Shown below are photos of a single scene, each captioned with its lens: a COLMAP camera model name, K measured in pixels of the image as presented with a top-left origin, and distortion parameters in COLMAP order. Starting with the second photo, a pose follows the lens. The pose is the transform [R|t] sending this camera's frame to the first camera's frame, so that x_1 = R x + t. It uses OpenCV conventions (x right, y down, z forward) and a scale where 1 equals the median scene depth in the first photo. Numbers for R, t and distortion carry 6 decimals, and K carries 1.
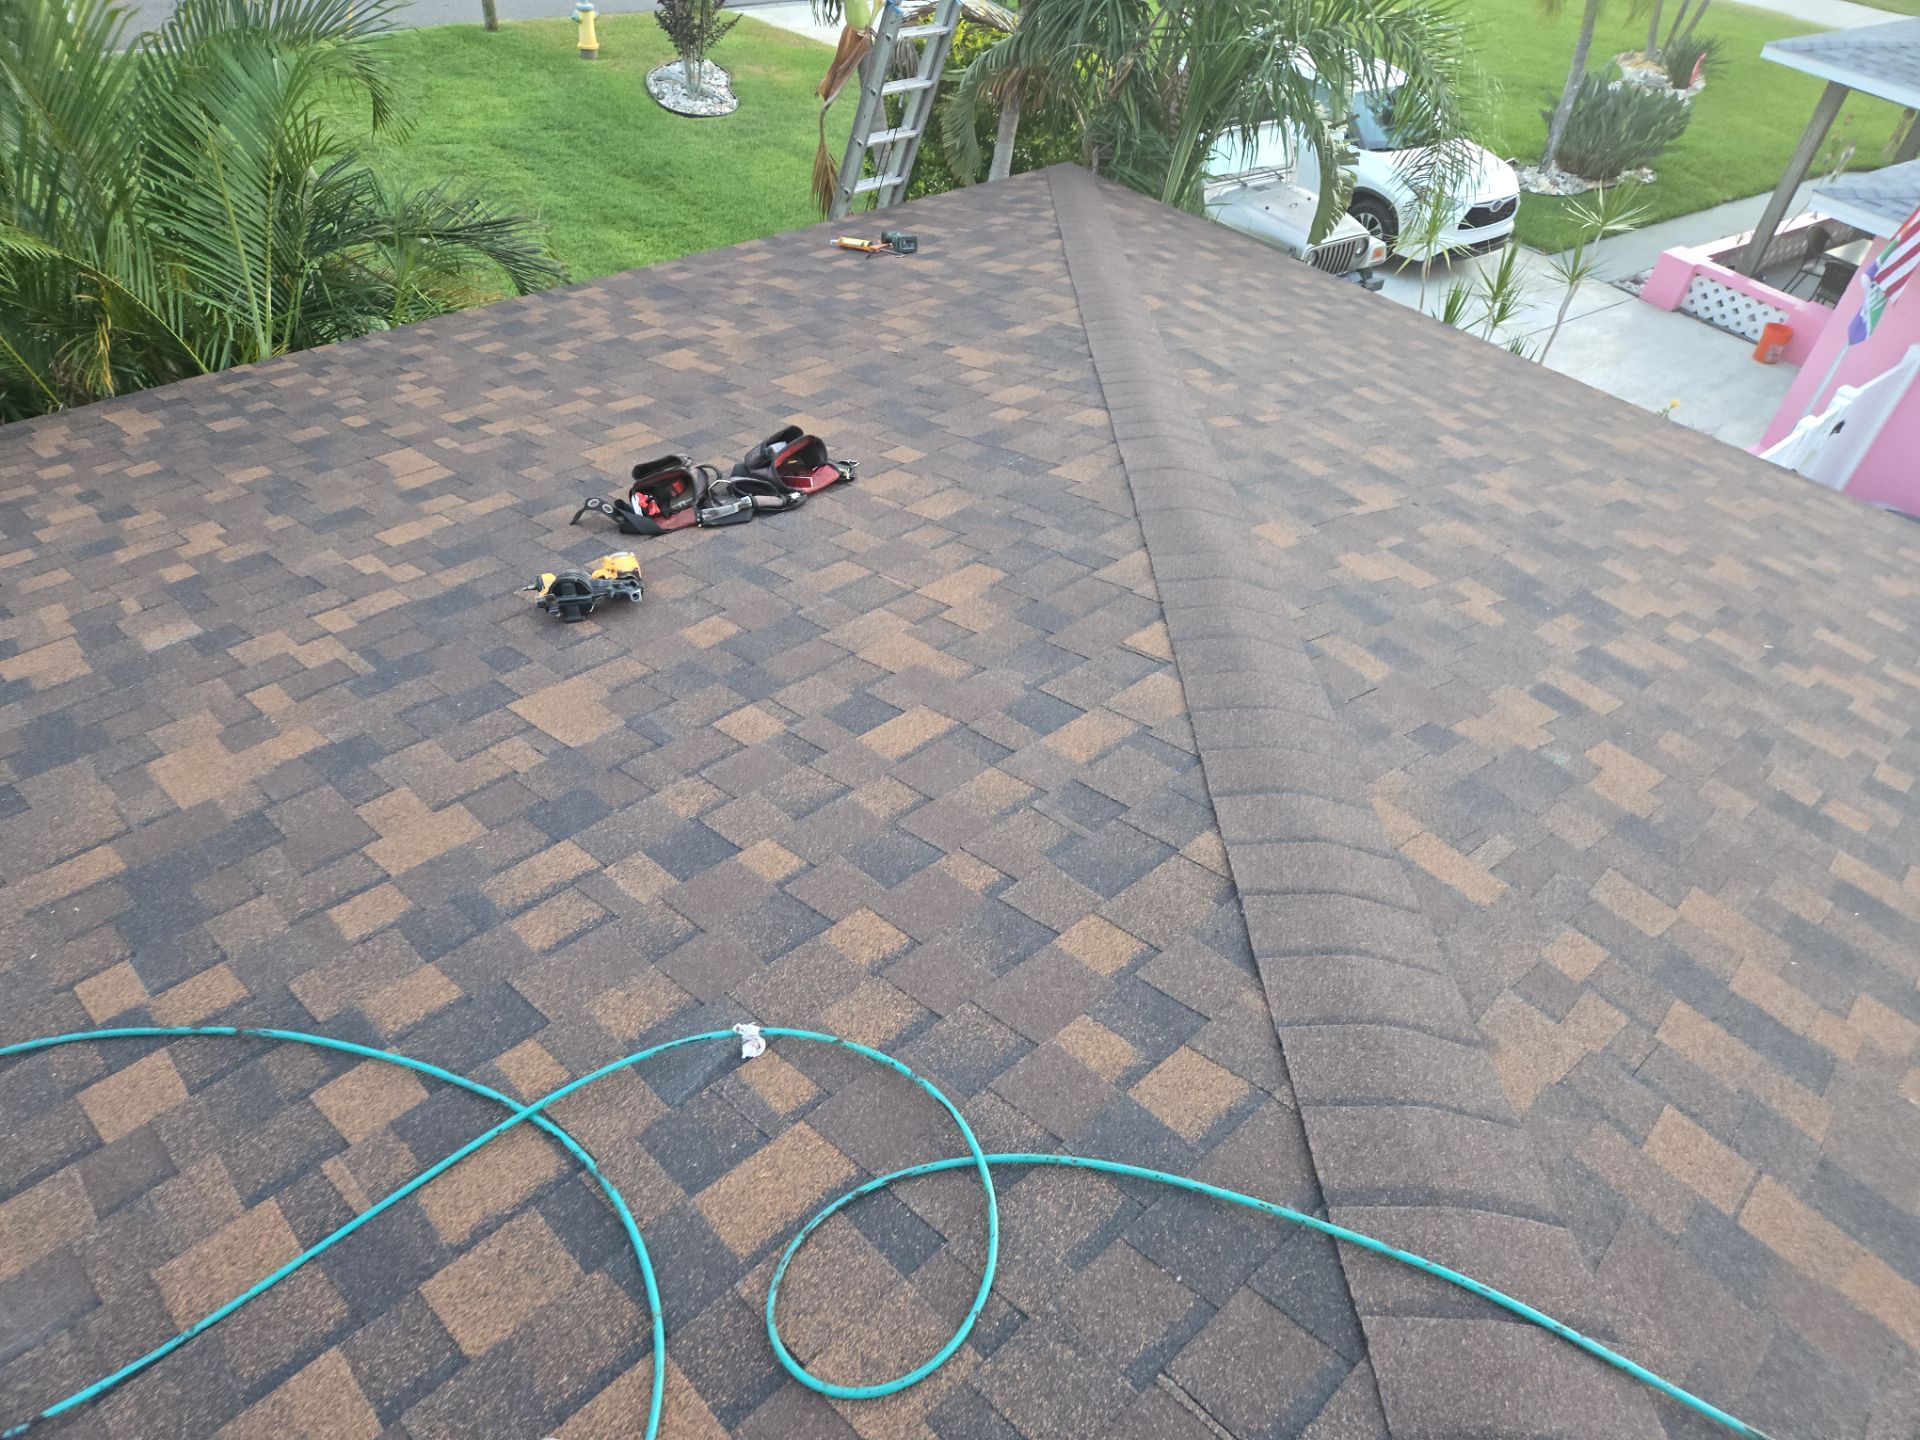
lens RADIAL K [[1276.2, 0, 960.0], [0, 1276.2, 720.0], [0, 0, 1]] dist [0.070337, -0.063046]
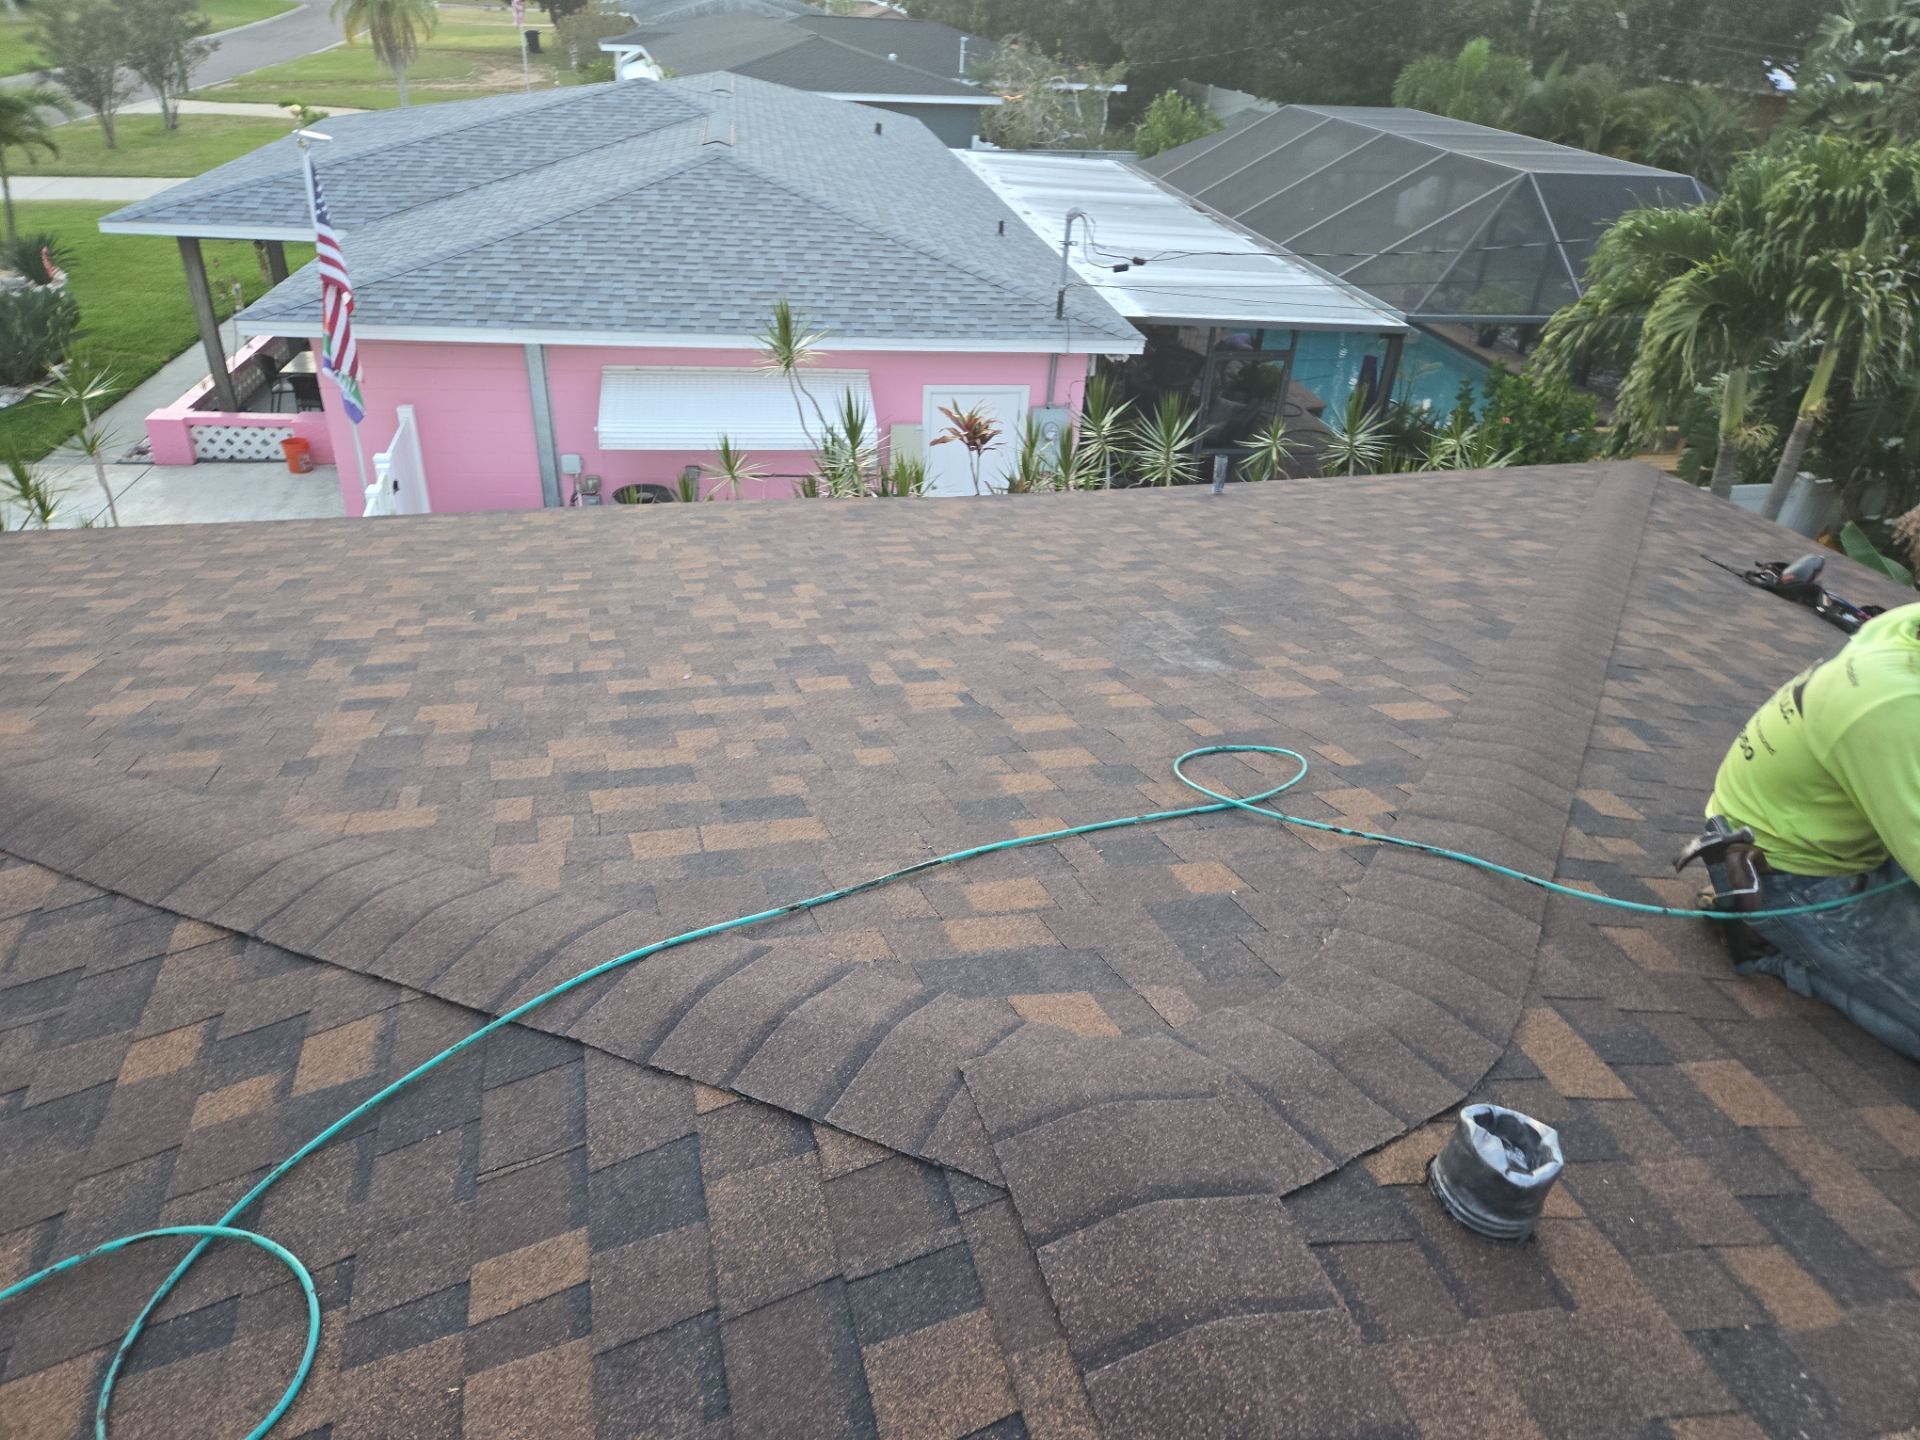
lens RADIAL K [[1276.2, 0, 960.0], [0, 1276.2, 720.0], [0, 0, 1]] dist [0.070337, -0.063046]
pose [[0.462916, -0.501710, 0.730750, -0.088708], [0.582394, 0.793636, 0.175951, 0.064555], [-0.668227, 0.344134, 0.659580, -0.068387]]
